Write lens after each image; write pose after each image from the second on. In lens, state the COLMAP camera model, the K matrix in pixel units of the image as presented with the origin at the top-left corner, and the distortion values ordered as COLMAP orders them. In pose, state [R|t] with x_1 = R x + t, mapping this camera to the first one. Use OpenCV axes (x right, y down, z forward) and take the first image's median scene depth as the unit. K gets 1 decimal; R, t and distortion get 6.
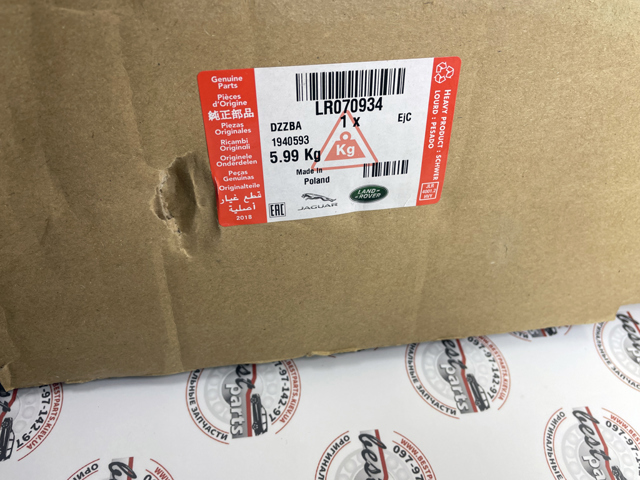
lens RADIAL K [[483.2, 0, 320.0], [0, 483.2, 240.0], [0, 0, 1]] dist [0.078540, -0.106858]
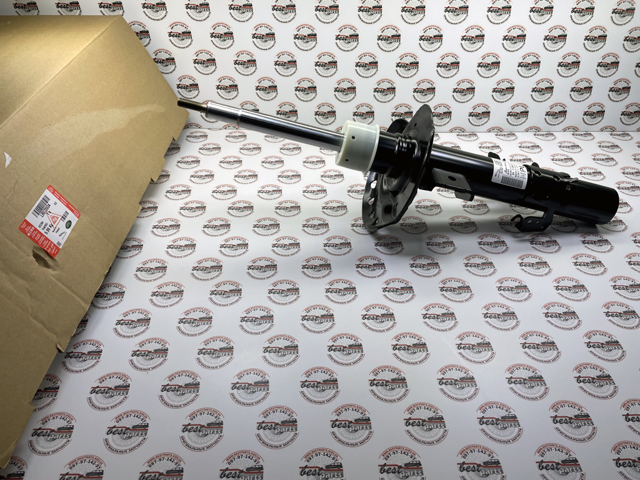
lens RADIAL K [[477.0, 0, 312.0], [0, 477.0, 239.7], [0, 0, 1]] dist [0.076146, -0.103992]
pose [[0.211496, -0.722549, 0.658174, -2.037402], [0.849939, 0.468453, 0.241155, 0.652472], [-0.482570, 0.508404, 0.713198, -2.435497]]
